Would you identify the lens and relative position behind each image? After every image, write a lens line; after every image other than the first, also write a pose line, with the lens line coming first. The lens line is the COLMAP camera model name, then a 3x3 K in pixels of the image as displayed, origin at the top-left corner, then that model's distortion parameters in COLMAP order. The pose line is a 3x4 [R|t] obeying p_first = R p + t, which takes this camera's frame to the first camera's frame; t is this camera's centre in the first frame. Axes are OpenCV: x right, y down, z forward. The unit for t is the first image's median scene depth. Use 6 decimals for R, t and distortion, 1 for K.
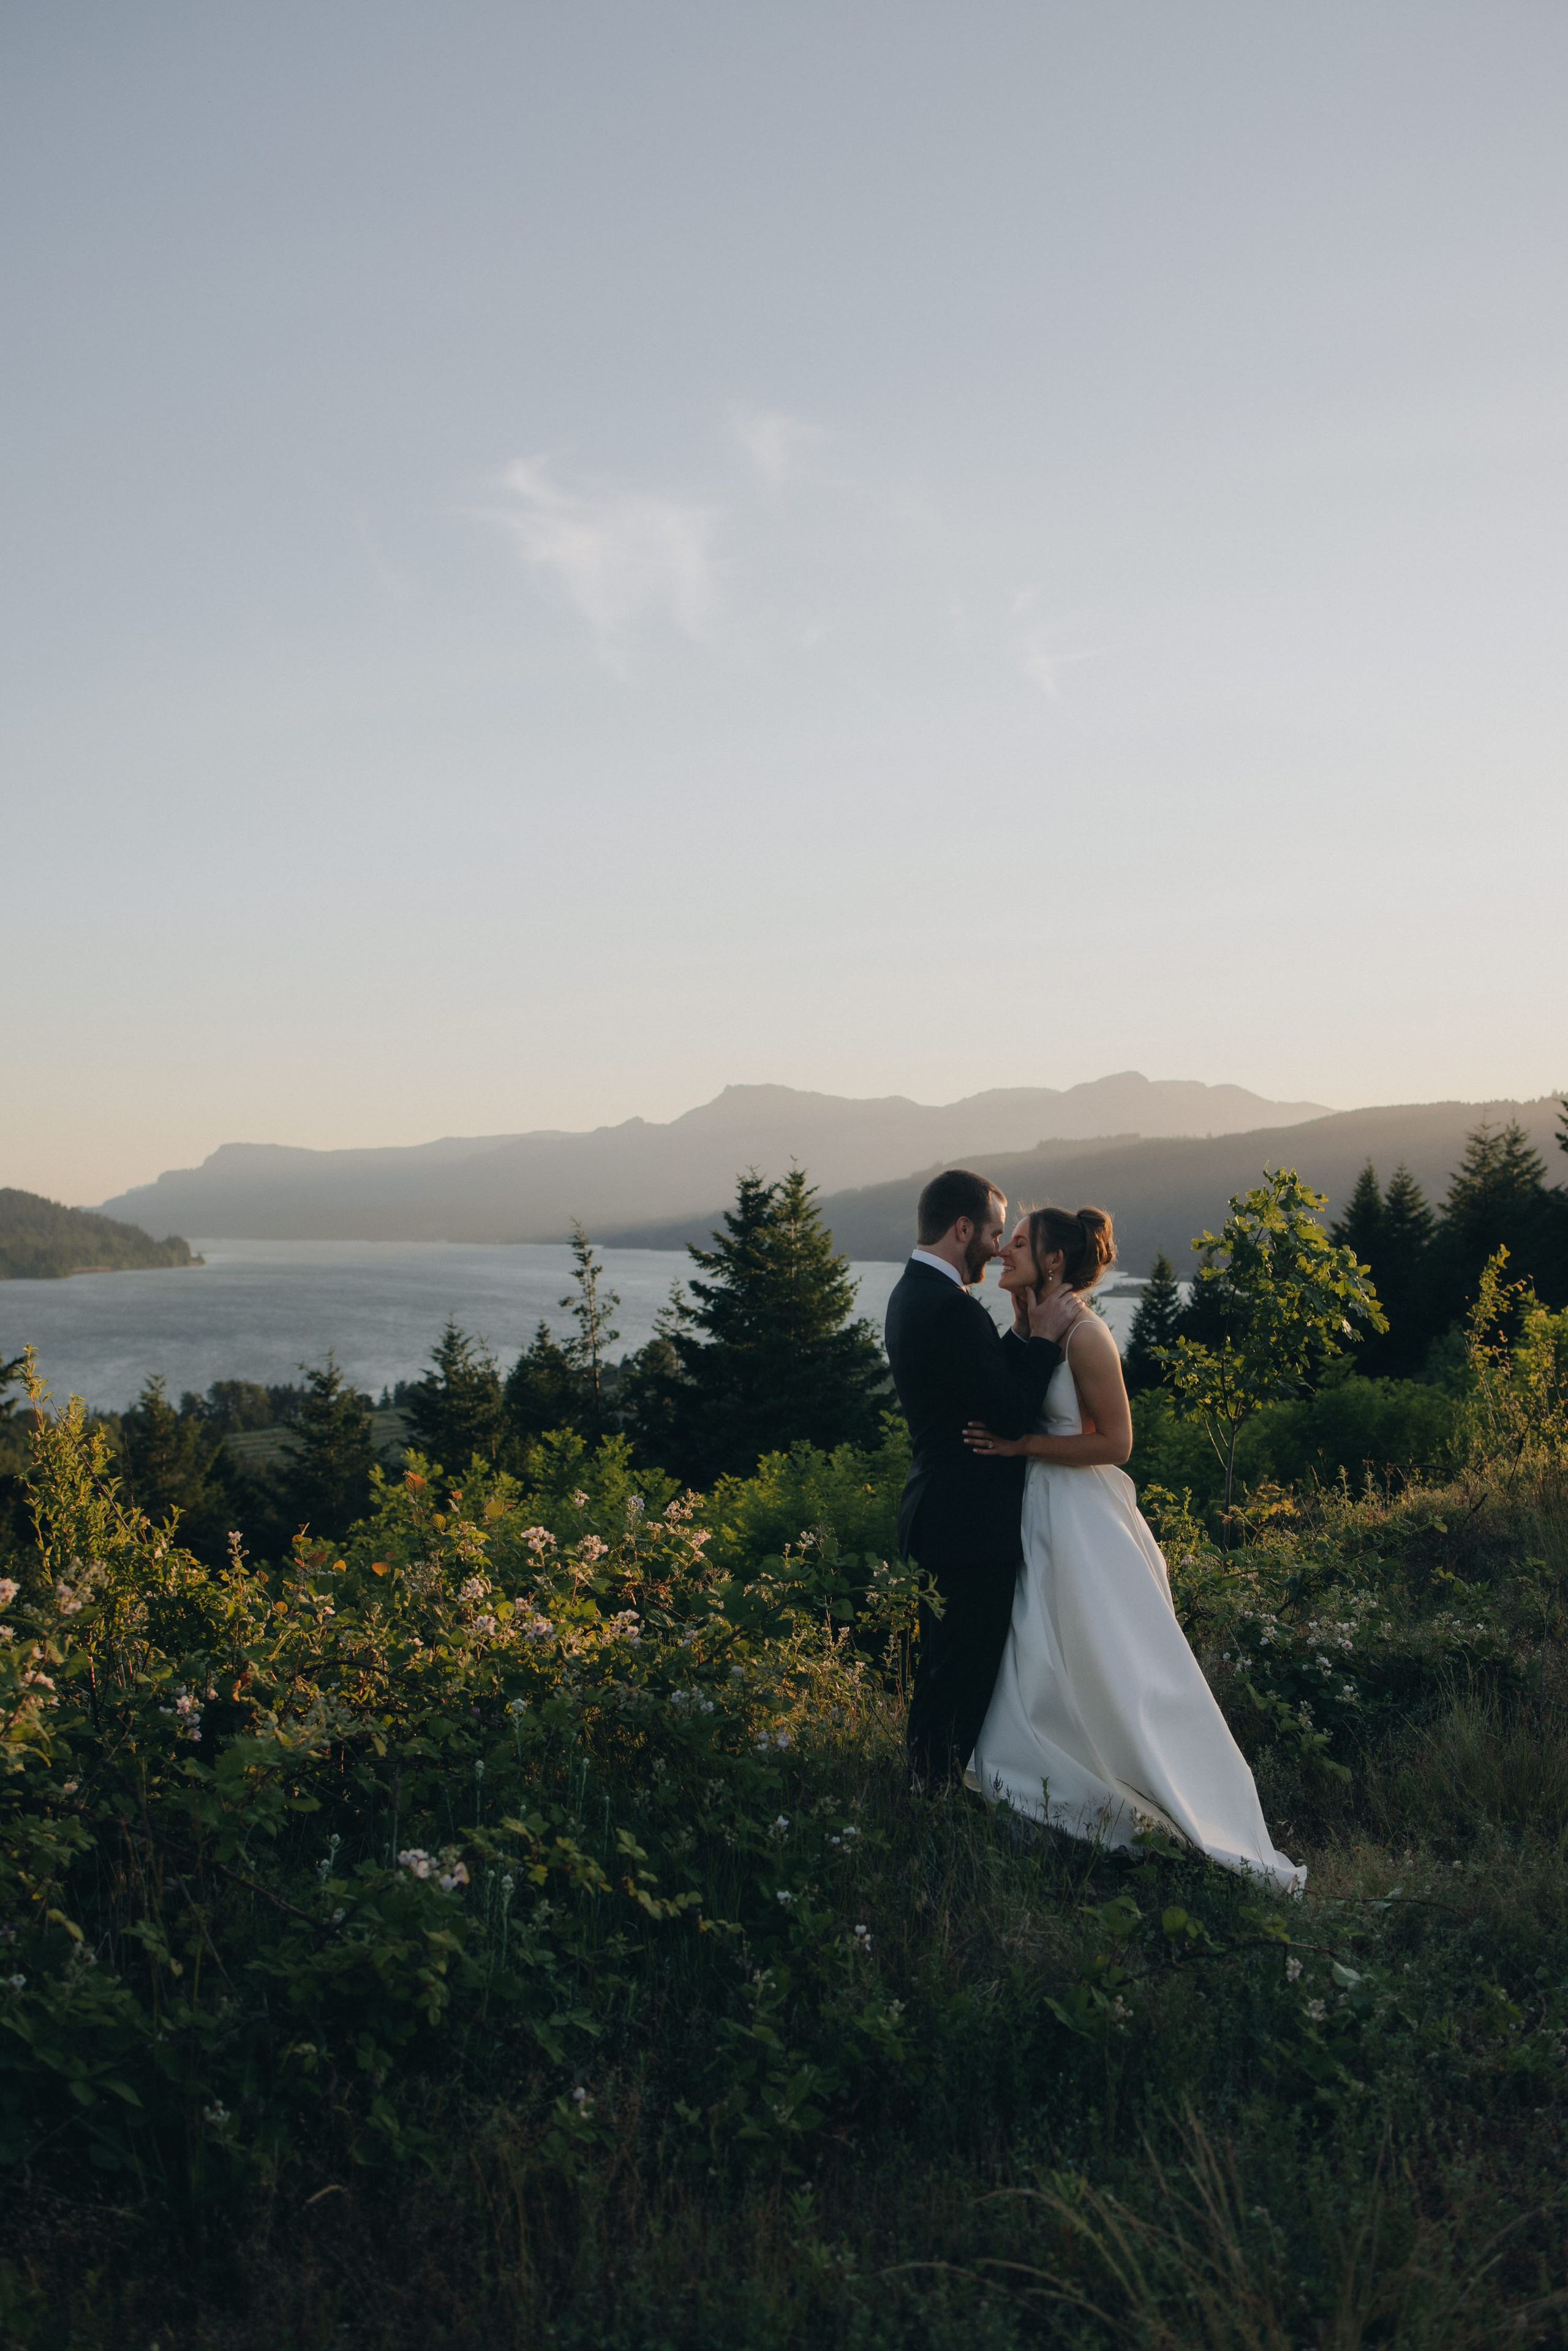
lens RADIAL K [[2345.6, 0, 784.0], [0, 2345.6, 1175.5], [0, 0, 1]] dist [0.006184, 0.394999]
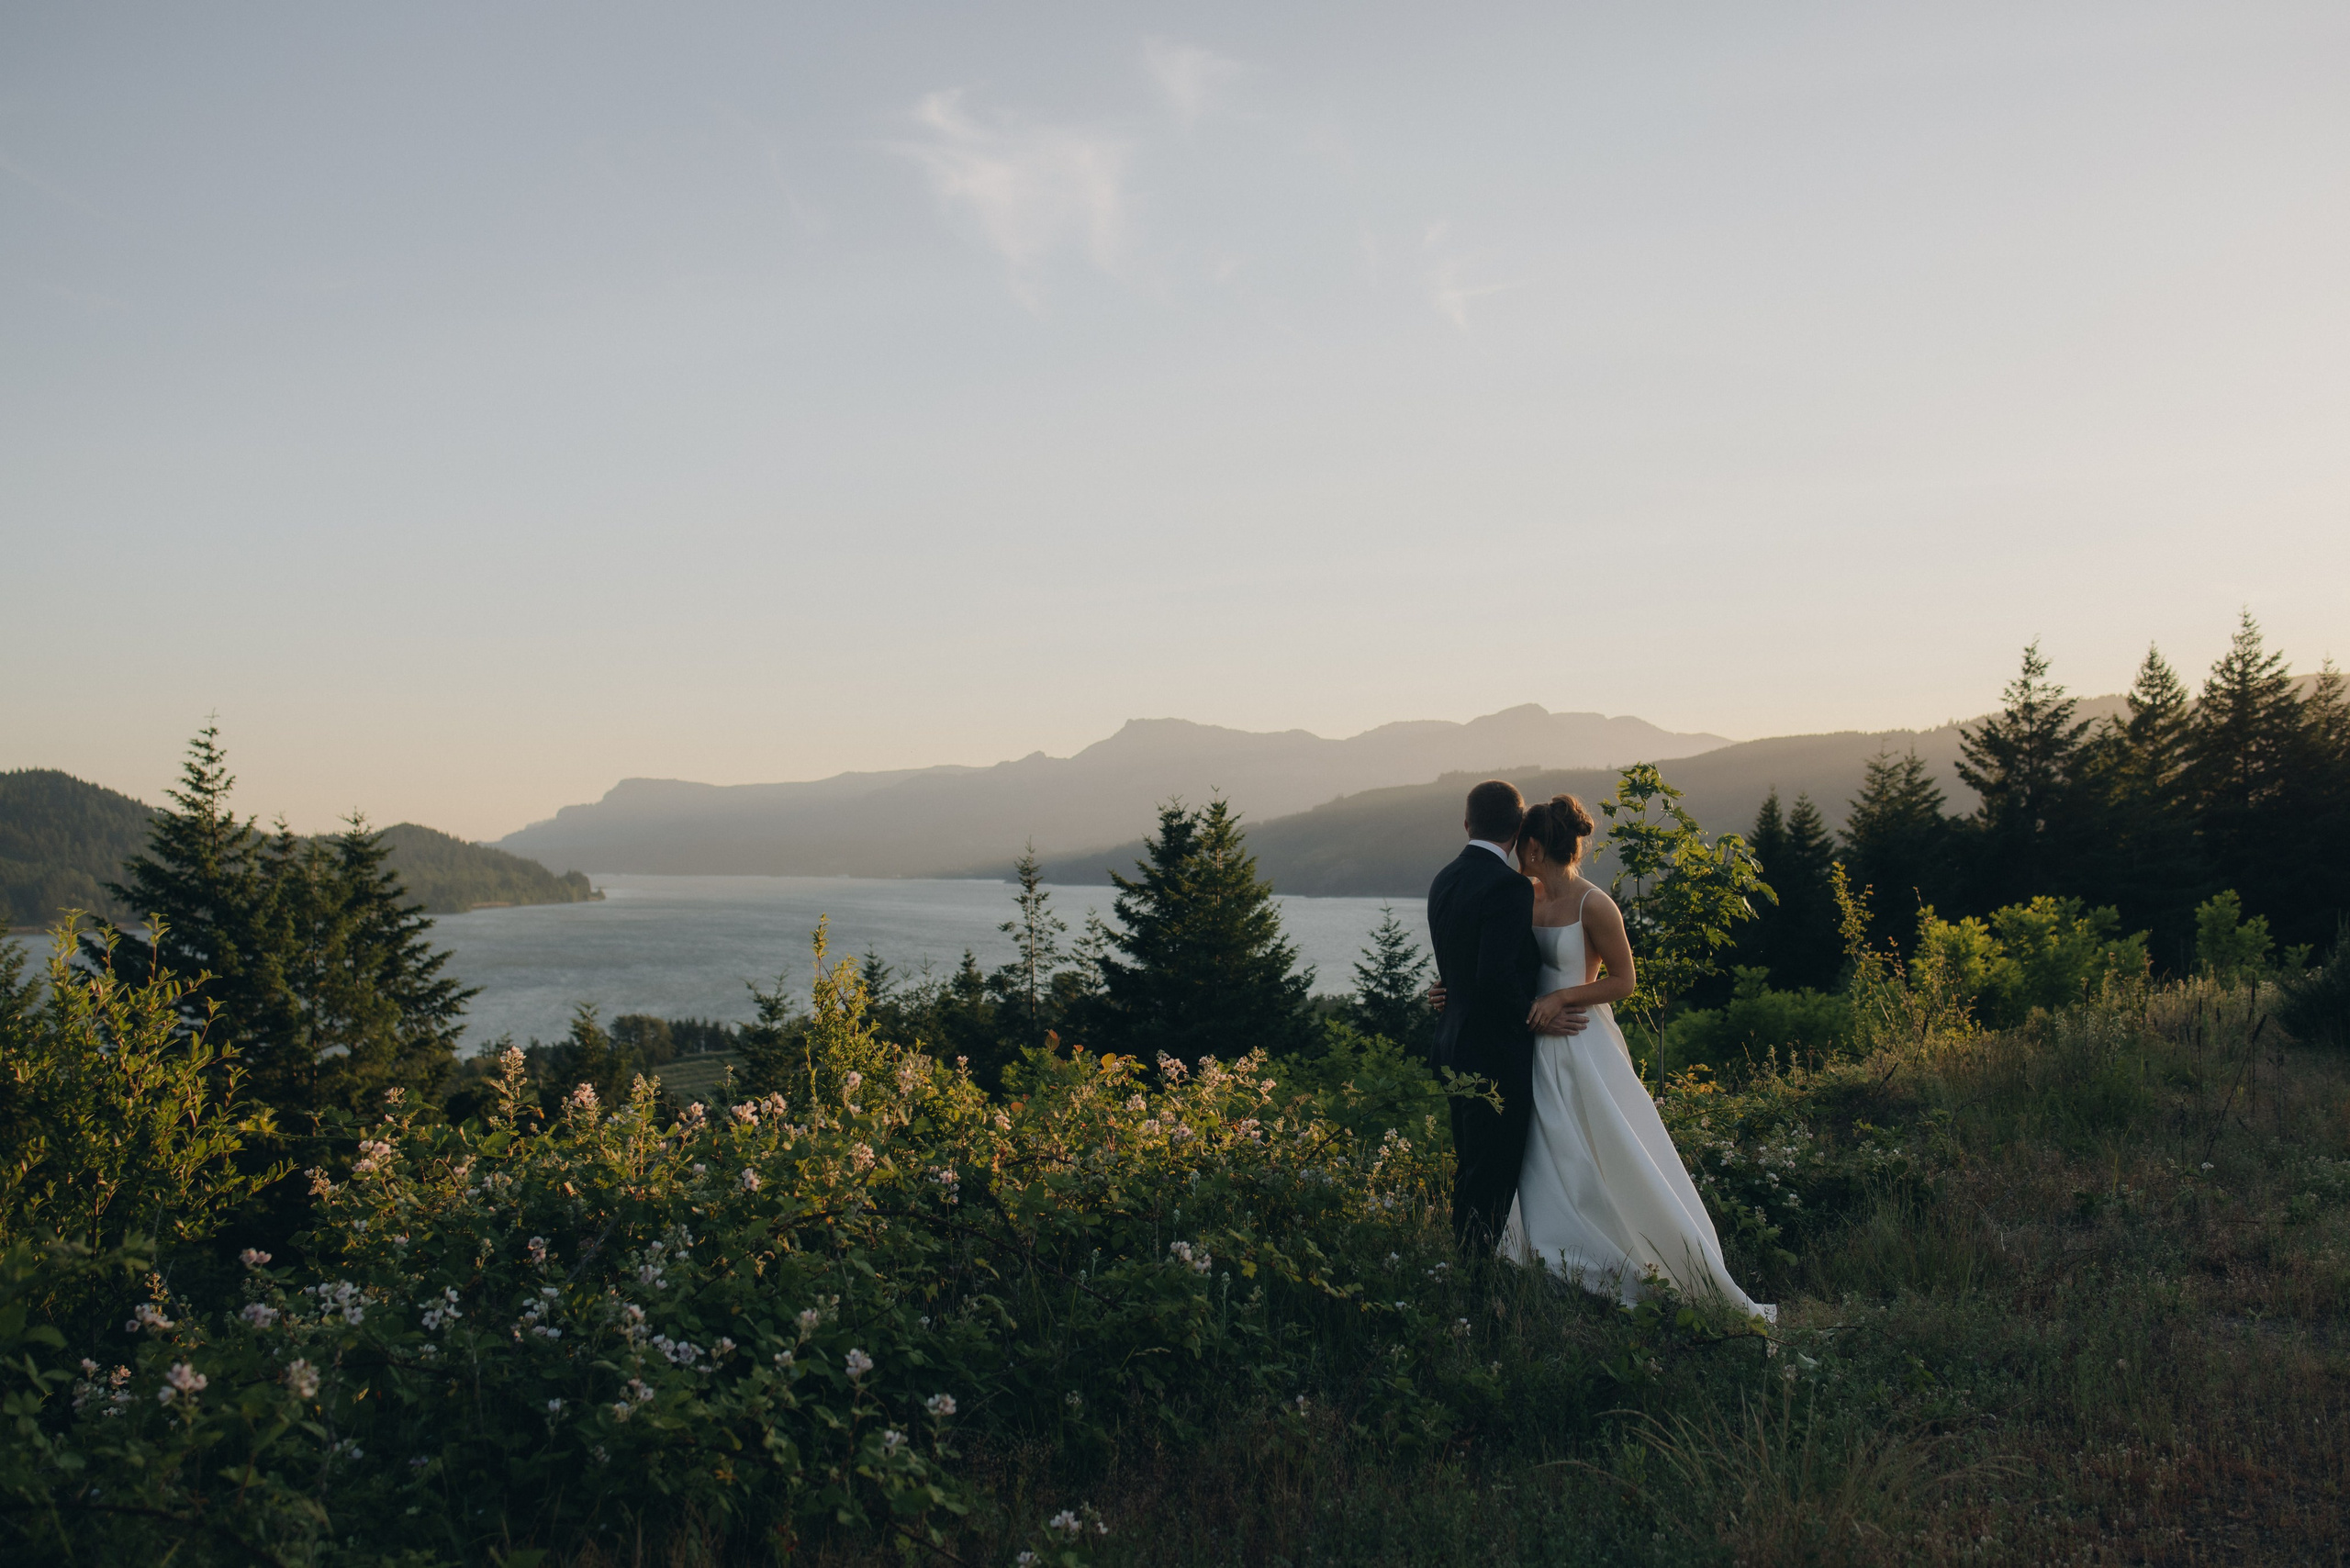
lens RADIAL K [[2501.2, 0, 1179.7], [0, 2501.2, 884.4], [0, 0, 1]] dist [0.164380, -0.002085]
pose [[0.999750, -0.004779, 0.021836, -0.033574], [0.004177, 0.999611, 0.027565, 0.003695], [-0.021959, -0.027467, 0.999381, -0.097416]]
